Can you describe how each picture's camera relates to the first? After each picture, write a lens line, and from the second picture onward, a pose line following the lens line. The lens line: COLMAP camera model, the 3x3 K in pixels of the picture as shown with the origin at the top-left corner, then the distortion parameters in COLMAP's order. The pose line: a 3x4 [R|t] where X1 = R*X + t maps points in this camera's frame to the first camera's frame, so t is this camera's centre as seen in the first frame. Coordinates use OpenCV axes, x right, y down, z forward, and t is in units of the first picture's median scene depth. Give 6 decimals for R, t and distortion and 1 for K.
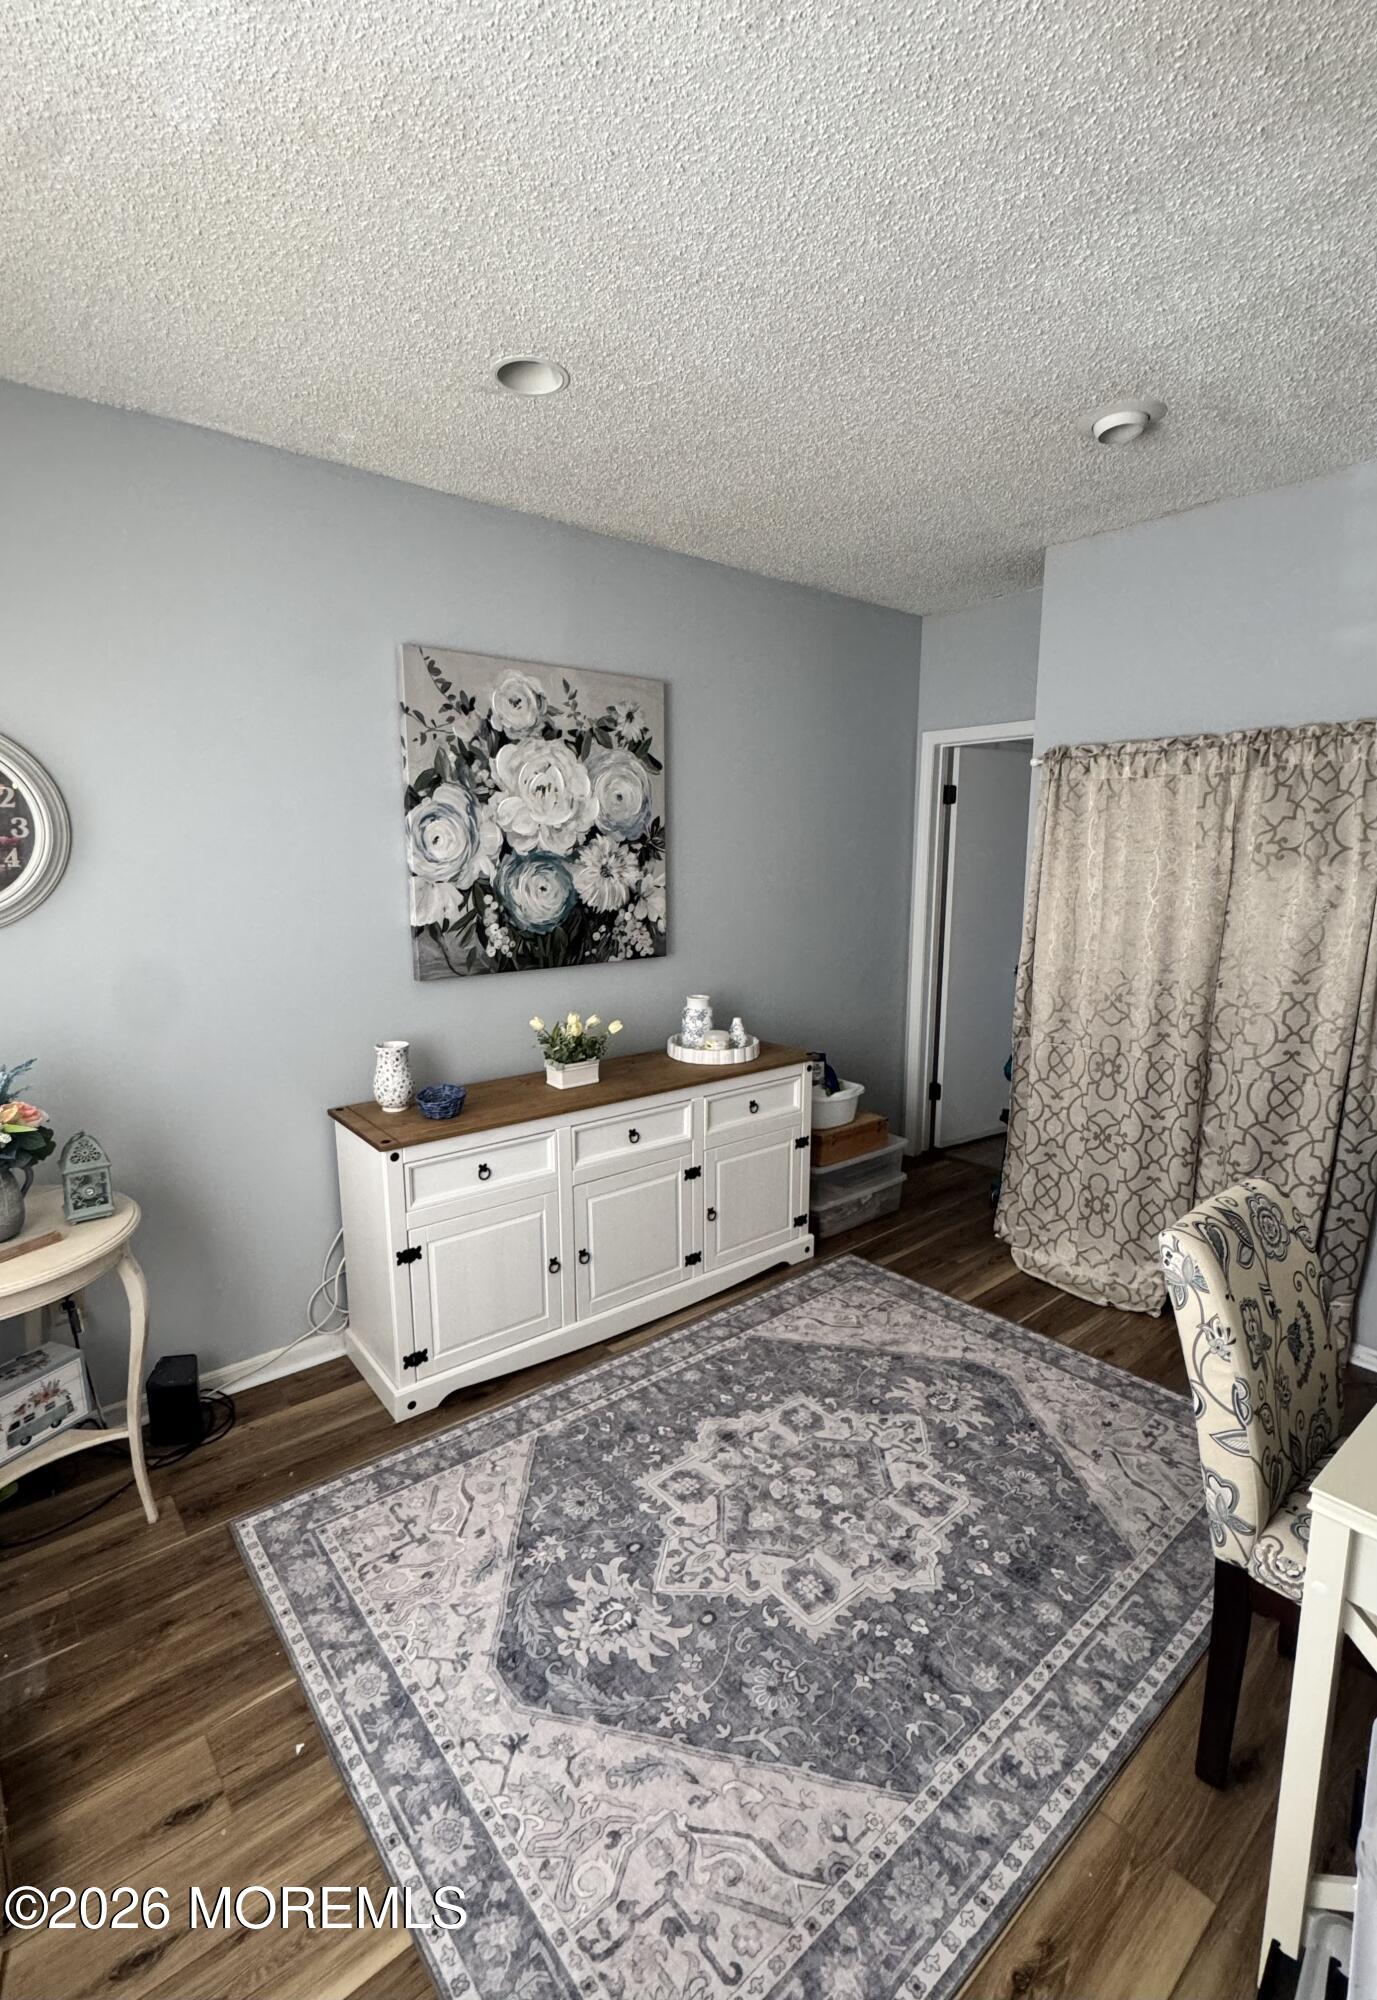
lens RADIAL K [[893.6, 0, 684.7], [0, 893.6, 1004.0], [0, 0, 1]] dist [-0.008026, 0.000741]
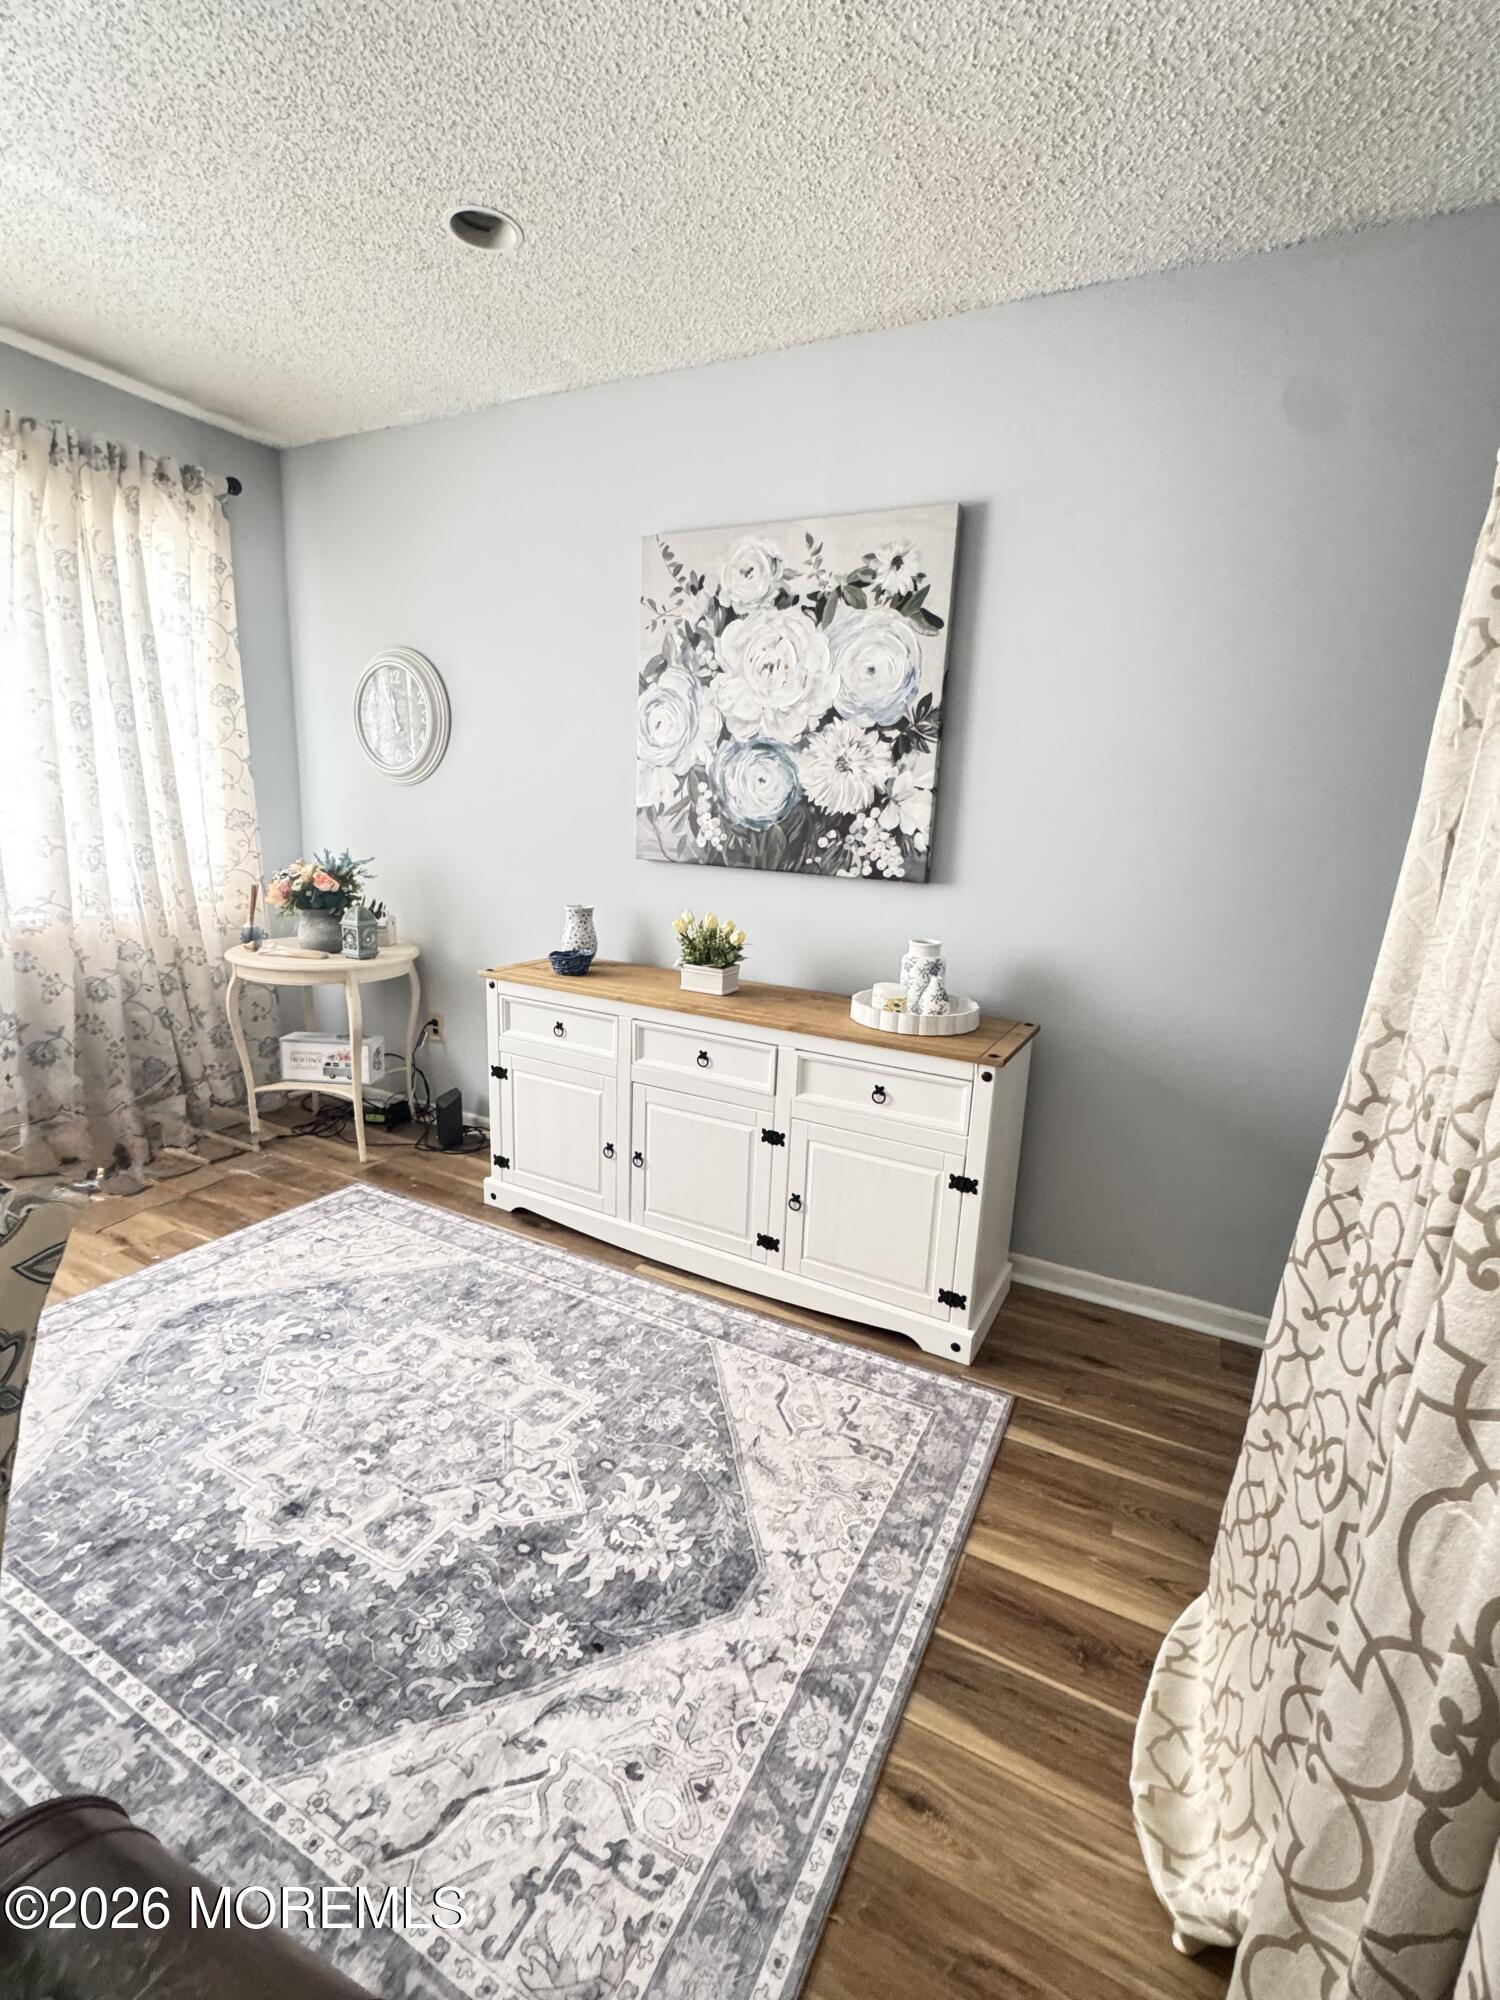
lens RADIAL K [[892.8, 0, 747.2], [0, 892.8, 1003.5], [0, 0, 1]] dist [-0.006010, 0.000559]
pose [[0.389888, 0.223241, -0.893393, 0.735645], [-0.204251, 0.966969, 0.152489, -0.047579], [0.897925, 0.123023, 0.422606, 0.668054]]
